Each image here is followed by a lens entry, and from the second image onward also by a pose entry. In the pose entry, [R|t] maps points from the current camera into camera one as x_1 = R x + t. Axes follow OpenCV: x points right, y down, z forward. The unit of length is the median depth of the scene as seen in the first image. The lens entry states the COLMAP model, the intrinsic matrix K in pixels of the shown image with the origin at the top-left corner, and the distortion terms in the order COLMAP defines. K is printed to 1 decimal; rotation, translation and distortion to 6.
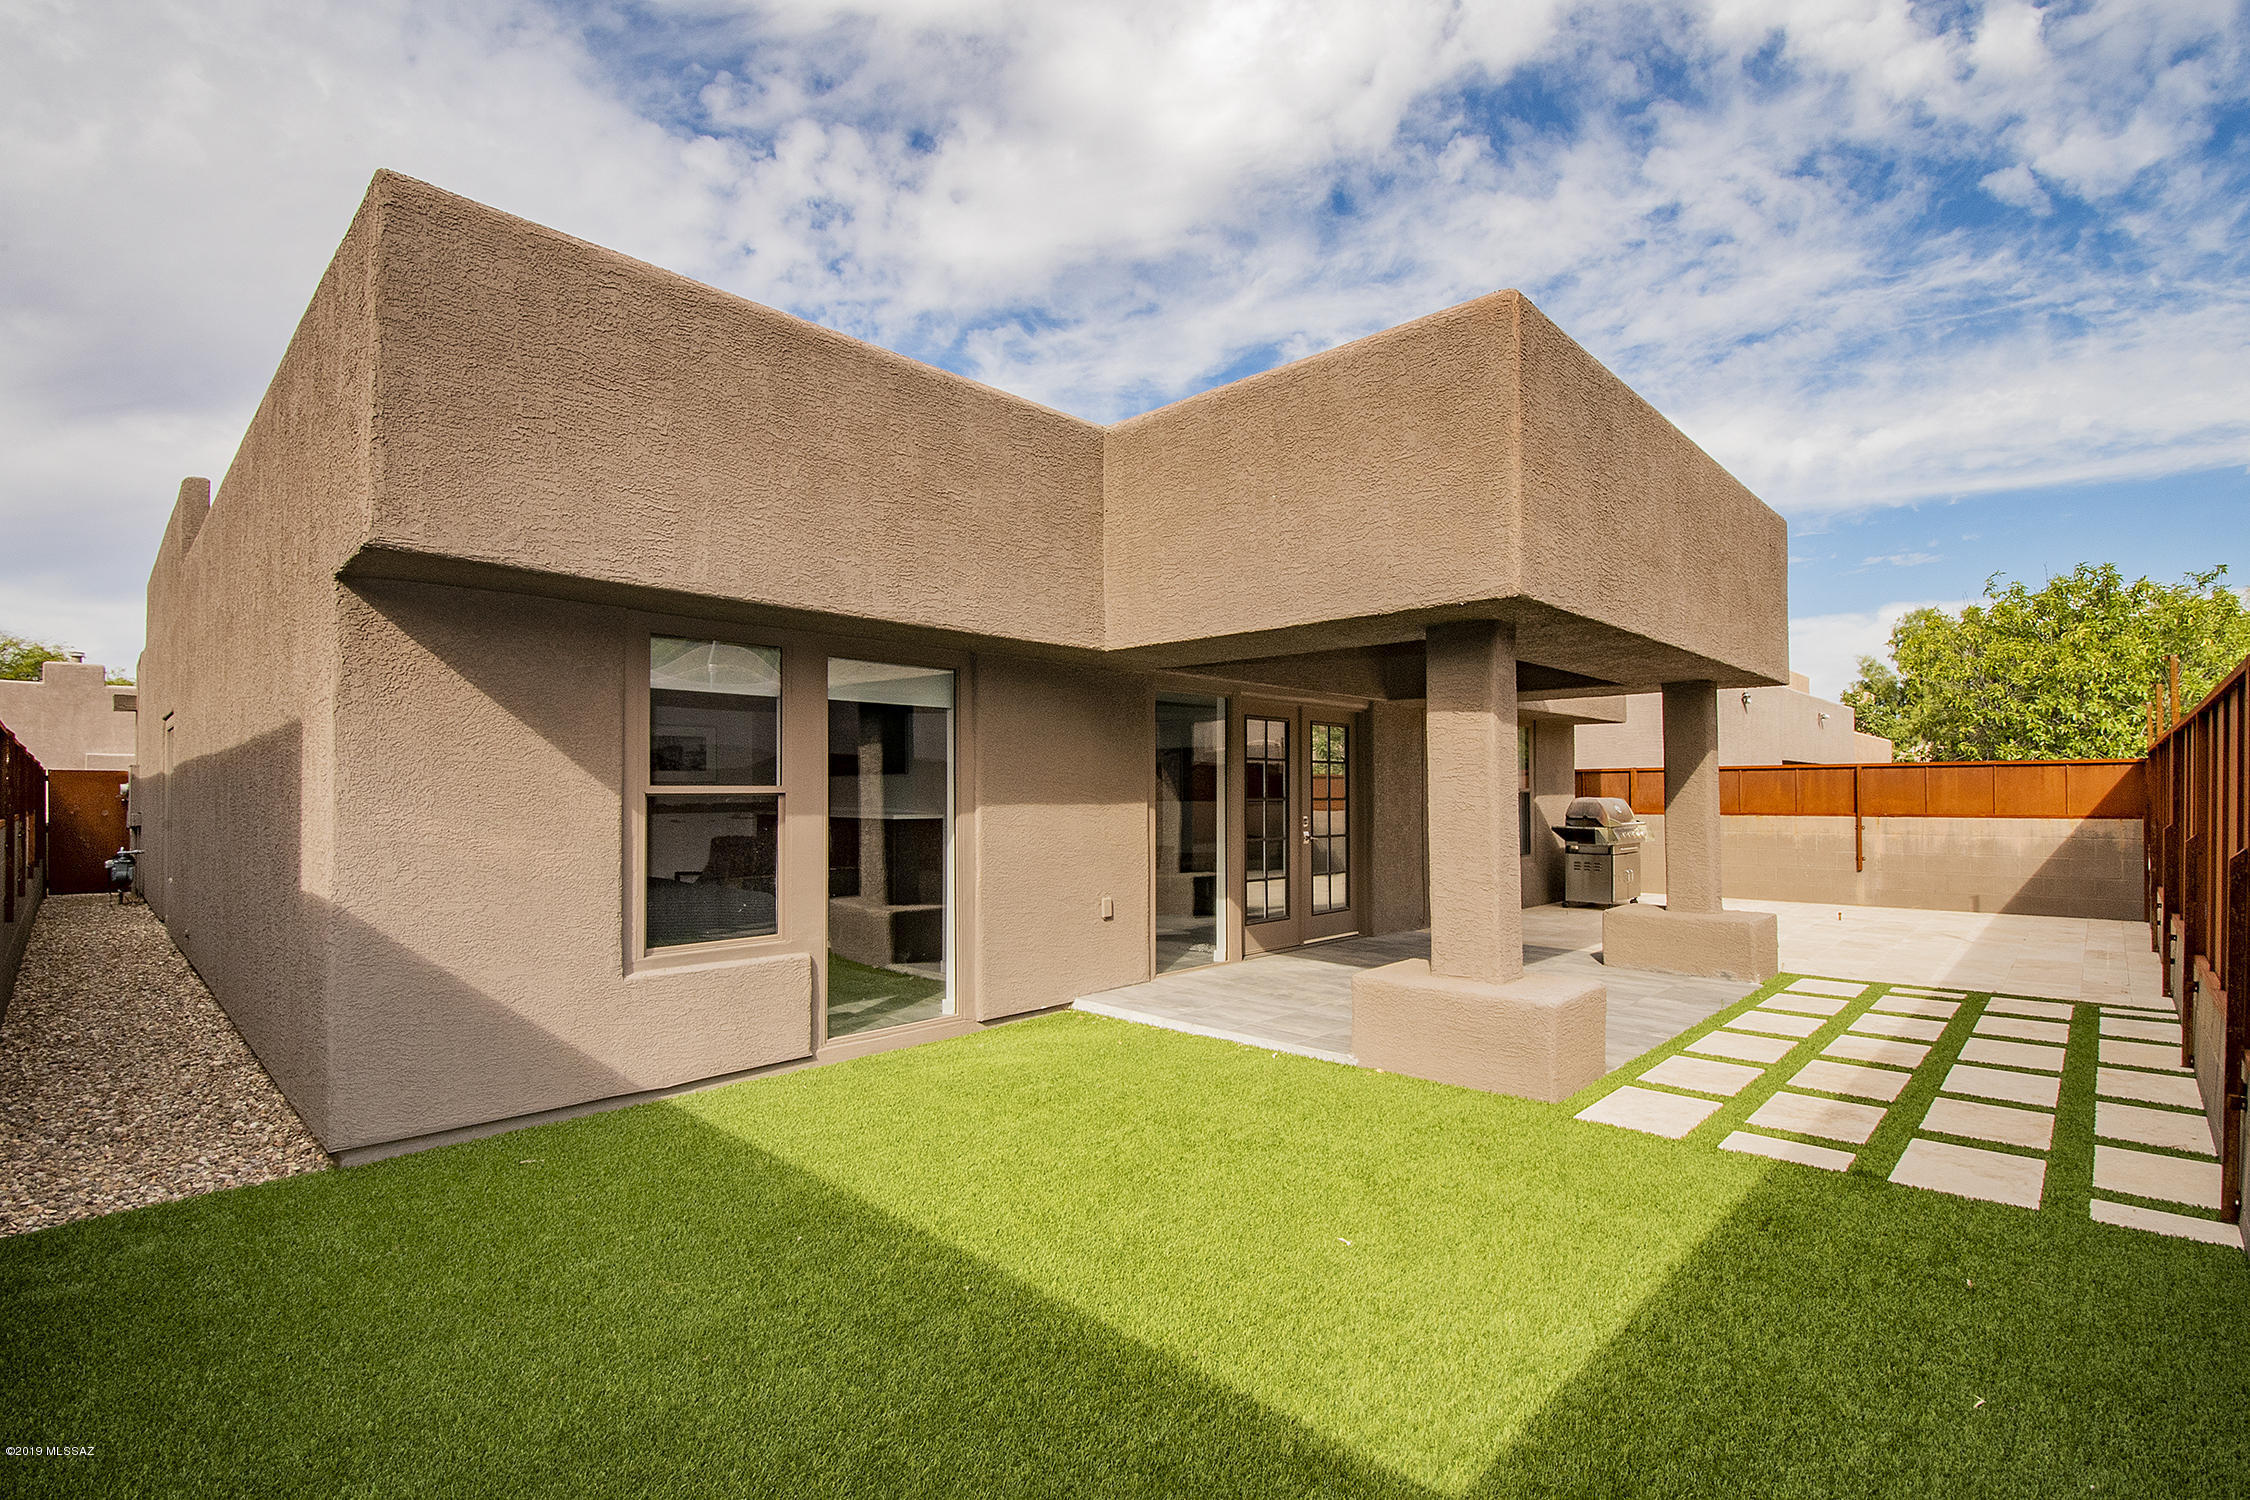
lens RADIAL K [[1023.4, 0, 1145.7], [0, 1023.4, 784.0], [0, 0, 1]] dist [0.000636, -0.015417]
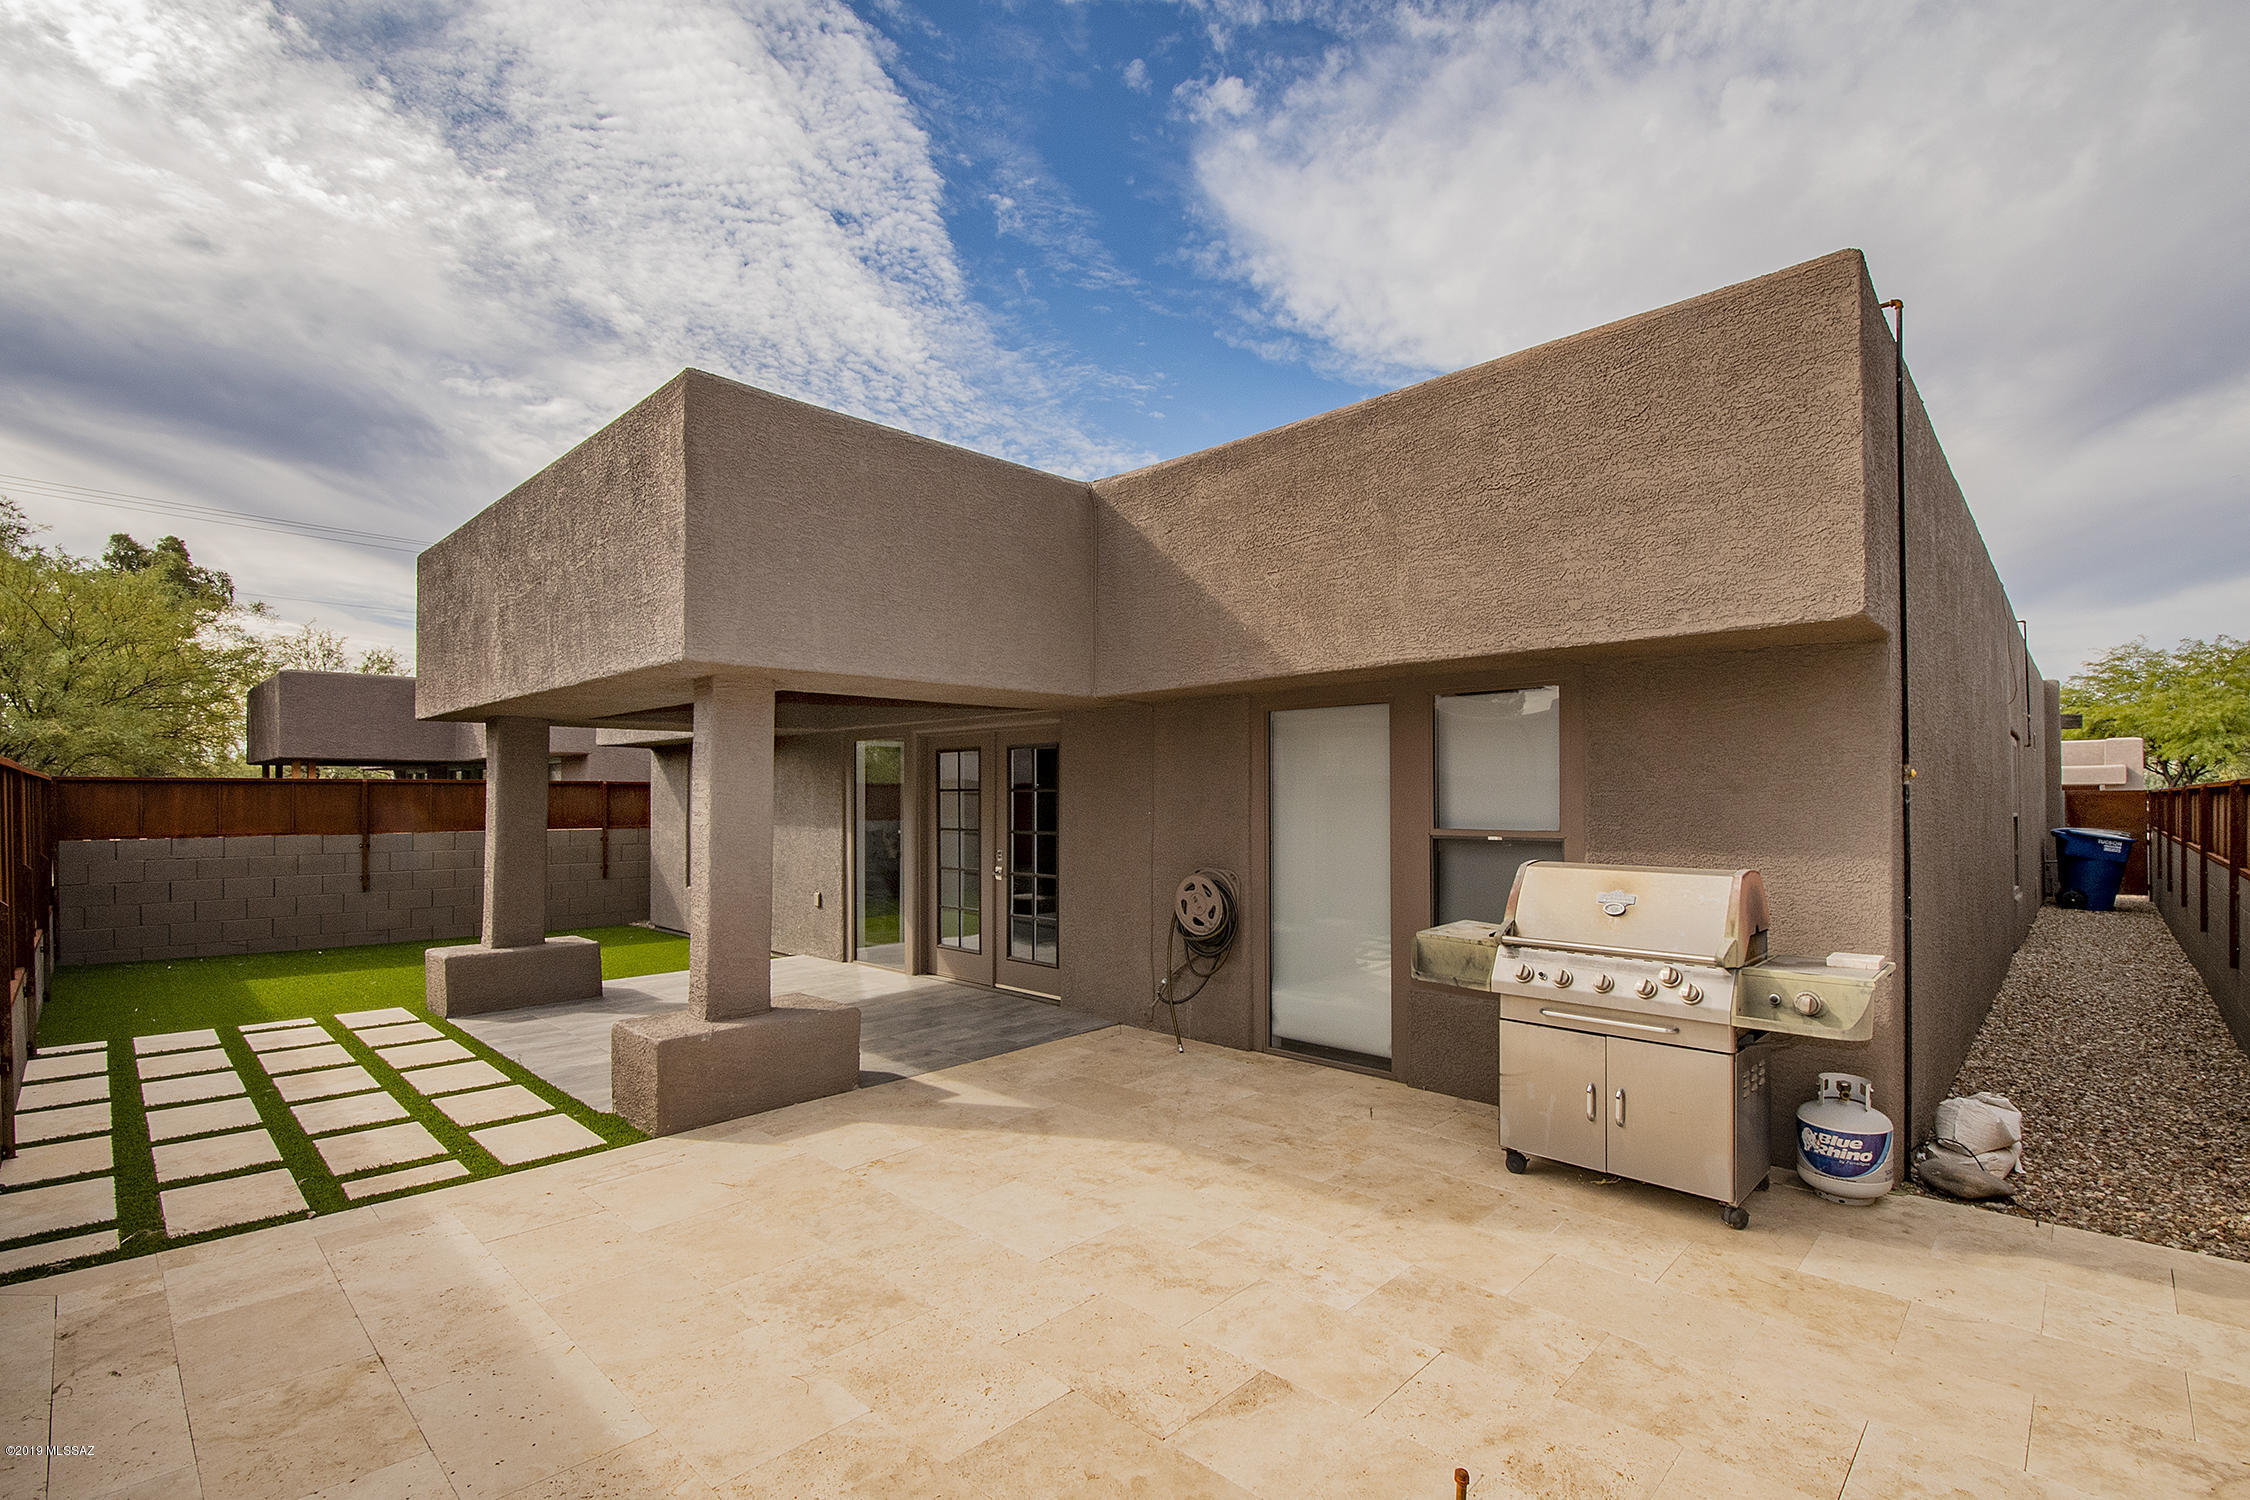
lens RADIAL K [[1023.4, 0, 1145.7], [0, 1023.4, 784.0], [0, 0, 1]] dist [0.000636, -0.015417]
pose [[0.004330, -0.010535, -0.999935, 1.124962], [0.010299, 0.999892, -0.010490, -0.018175], [0.999938, -0.010253, 0.004438, 1.170932]]
